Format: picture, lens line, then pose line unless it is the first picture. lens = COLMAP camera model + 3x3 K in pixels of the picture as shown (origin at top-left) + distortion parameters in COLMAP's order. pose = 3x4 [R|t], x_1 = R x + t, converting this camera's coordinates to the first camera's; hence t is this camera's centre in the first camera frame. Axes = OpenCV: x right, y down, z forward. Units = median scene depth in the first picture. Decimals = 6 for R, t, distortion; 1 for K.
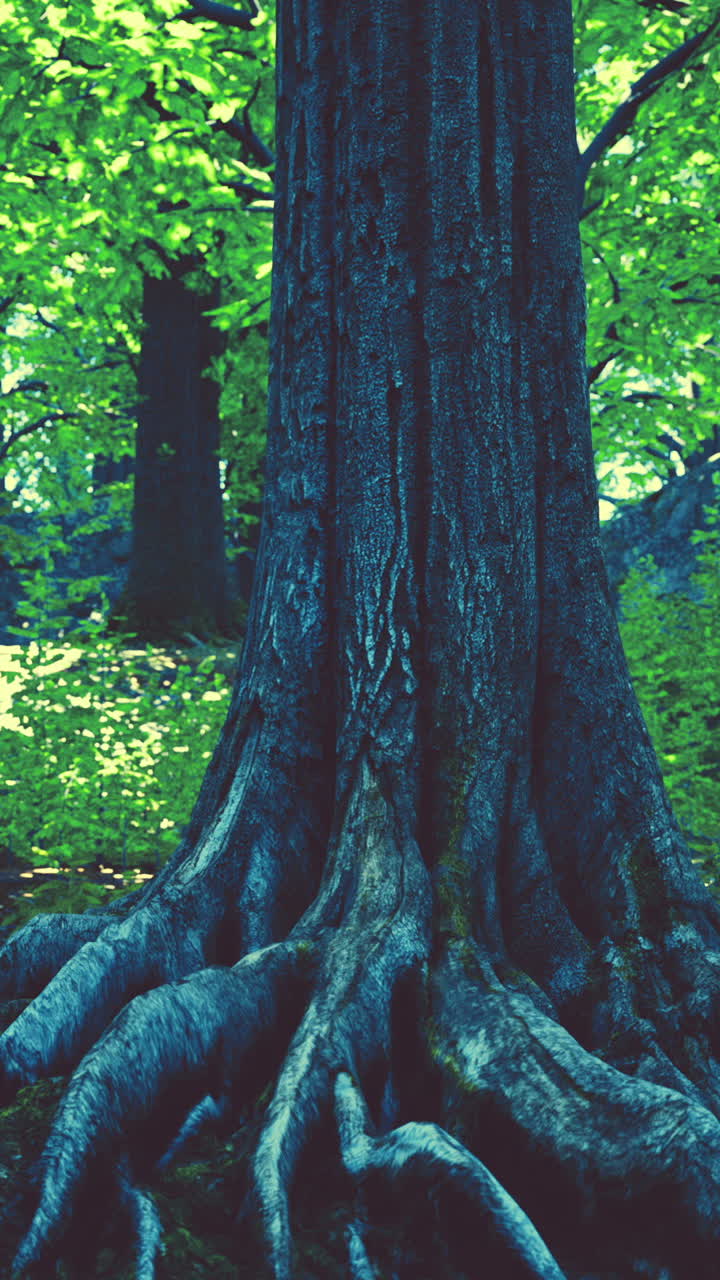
lens RADIAL K [[1394.0, 0, 360.0], [0, 1394.0, 640.0], [0, 0, 1]] dist [-0.000188, -0.176516]
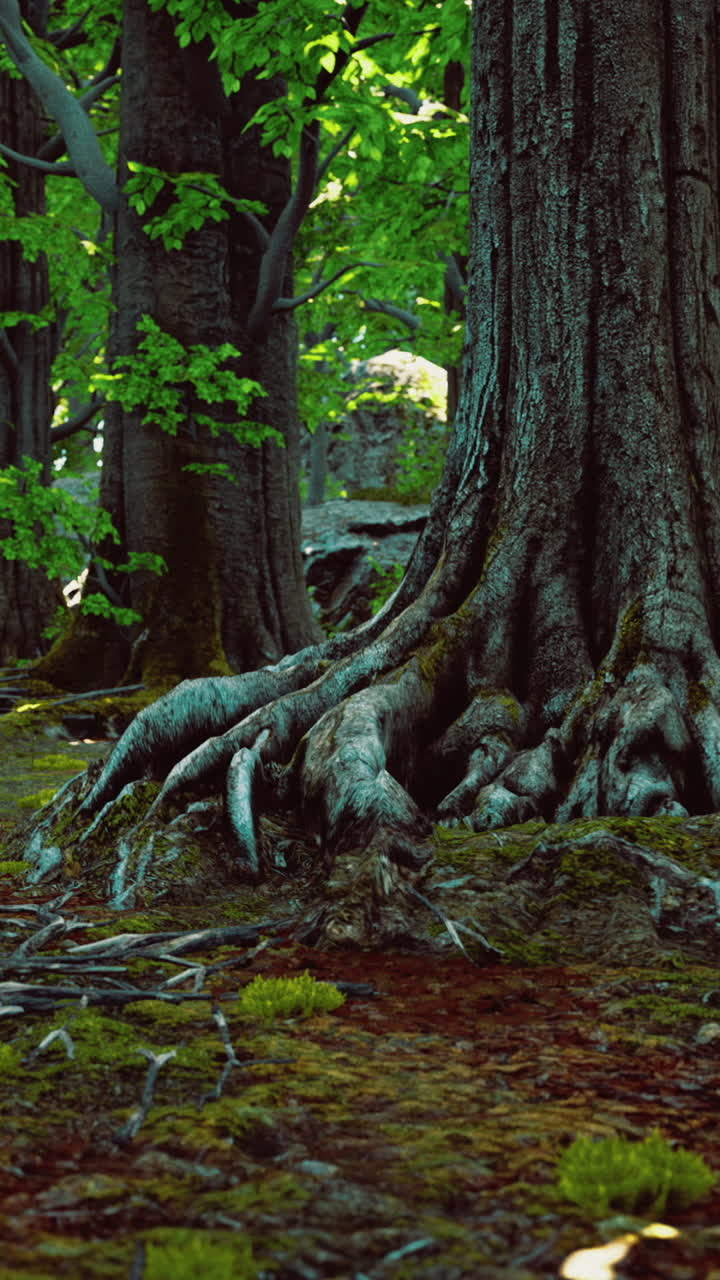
lens RADIAL K [[1394.0, 0, 360.0], [0, 1394.0, 640.0], [0, 0, 1]] dist [-0.000188, -0.176516]
pose [[0.739592, 0.008770, -0.672998, 0.805530], [0.062469, 0.994705, 0.081612, 0.063822], [0.670150, -0.102401, 0.735128, -0.052420]]
